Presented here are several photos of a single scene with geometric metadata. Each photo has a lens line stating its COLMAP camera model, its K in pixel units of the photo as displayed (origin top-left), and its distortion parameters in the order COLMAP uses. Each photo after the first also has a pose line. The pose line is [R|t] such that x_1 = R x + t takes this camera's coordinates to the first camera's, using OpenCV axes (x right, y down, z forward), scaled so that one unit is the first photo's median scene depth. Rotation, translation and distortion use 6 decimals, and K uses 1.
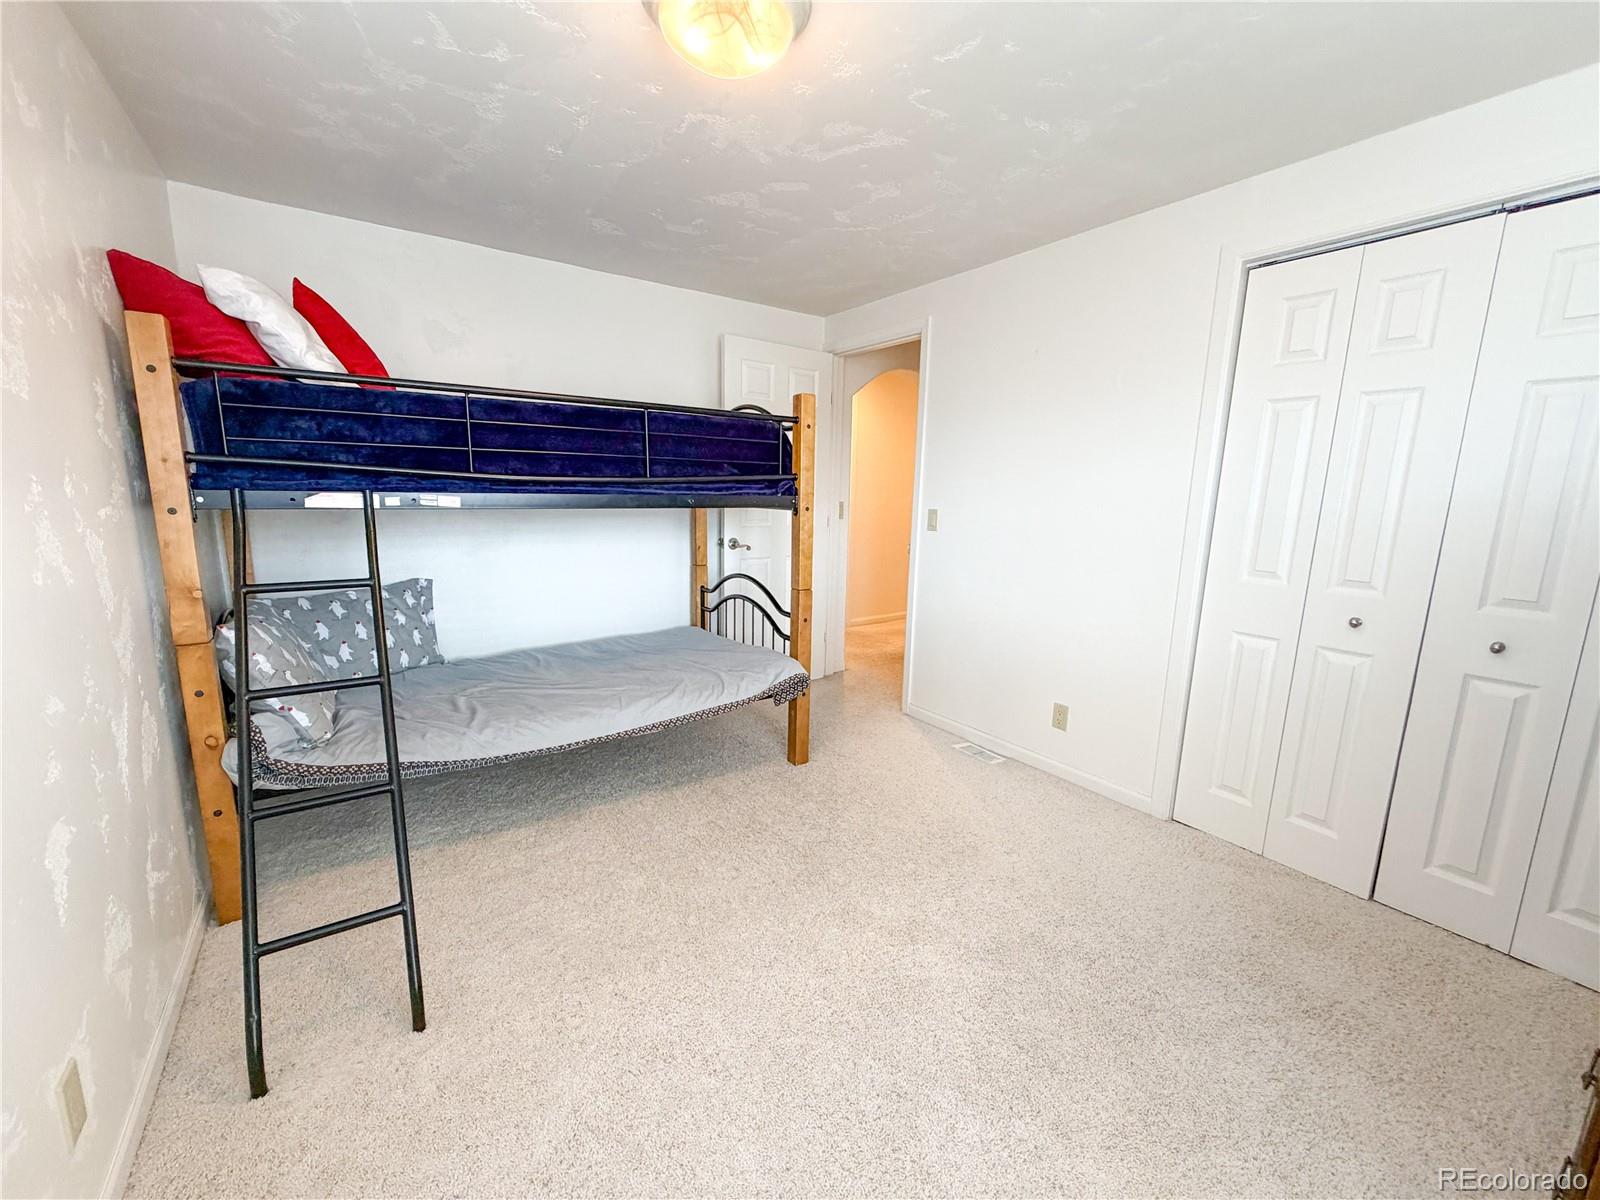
lens RADIAL K [[638.2, 0, 795.9], [0, 638.2, 601.9], [0, 0, 1]] dist [0.001325, 0.000003]
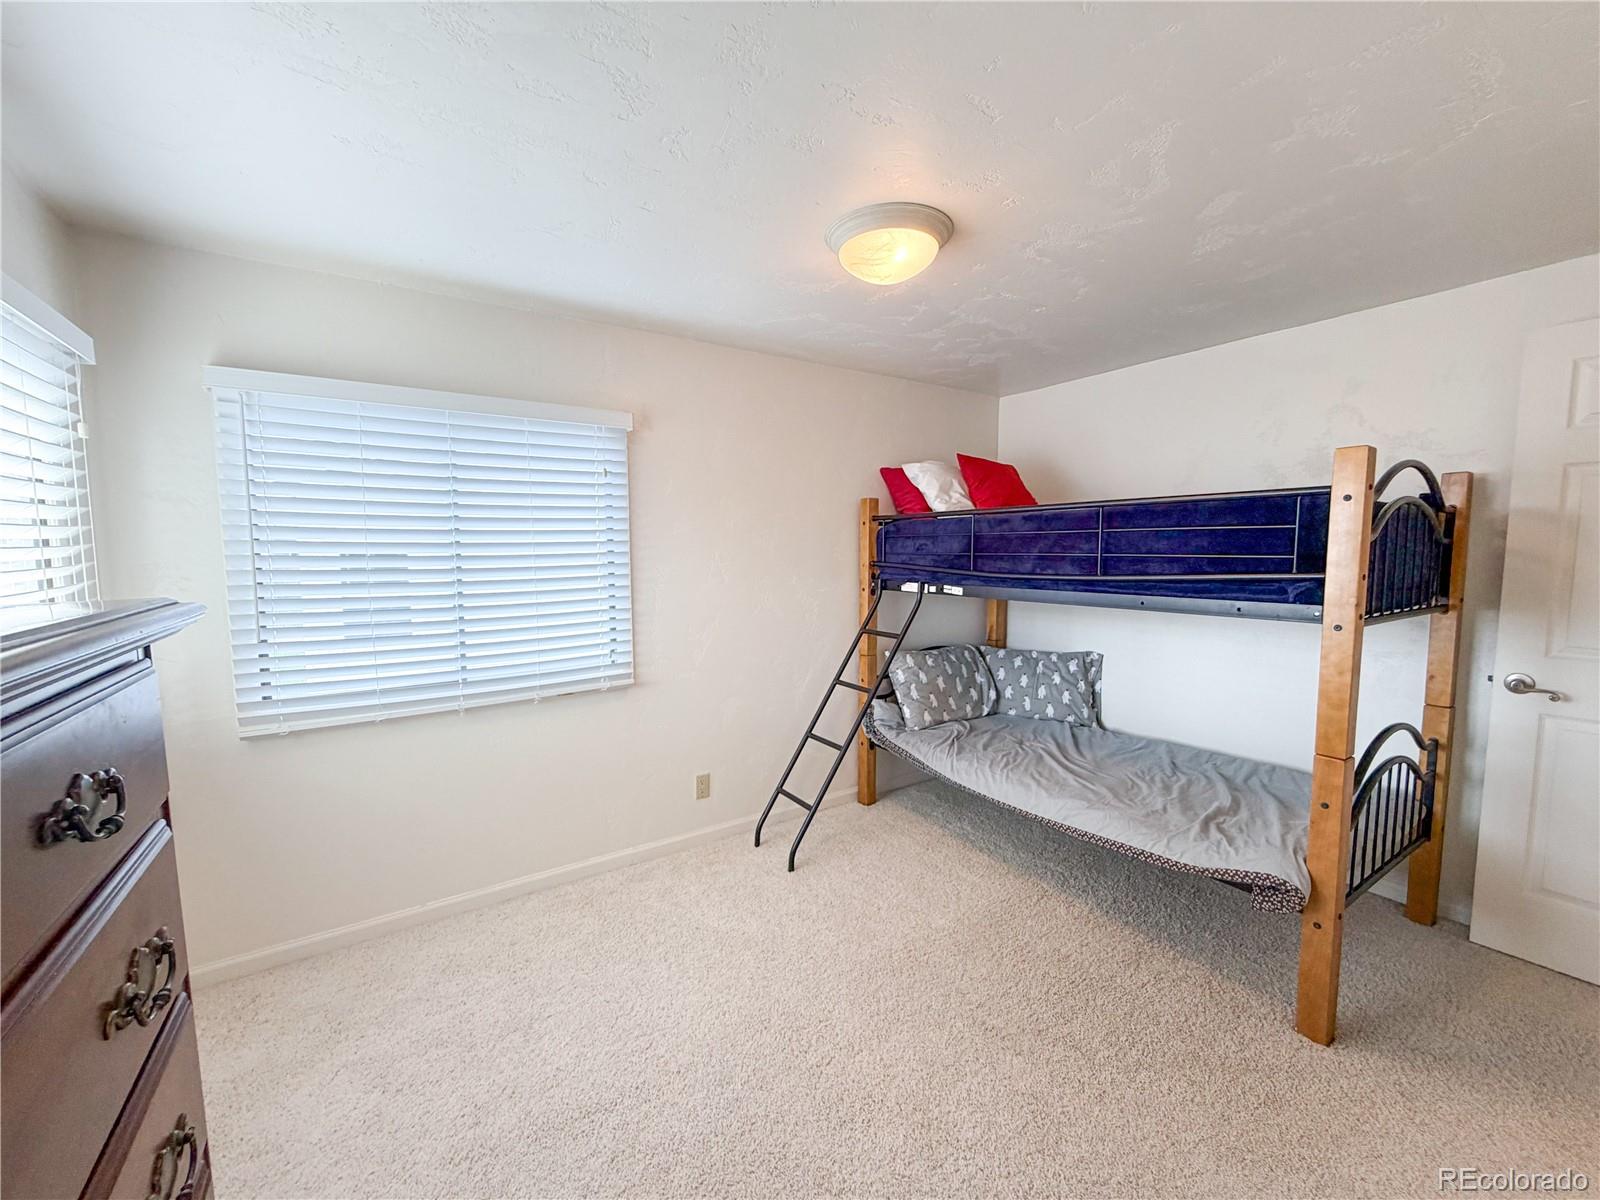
lens RADIAL K [[638.2, 0, 795.9], [0, 638.2, 601.9], [0, 0, 1]] dist [0.001325, 0.000003]
pose [[-0.021291, 0.064544, -0.997688, 0.752596], [-0.172534, 0.982705, 0.067257, -0.141023], [0.984773, 0.173567, -0.009786, 0.561198]]
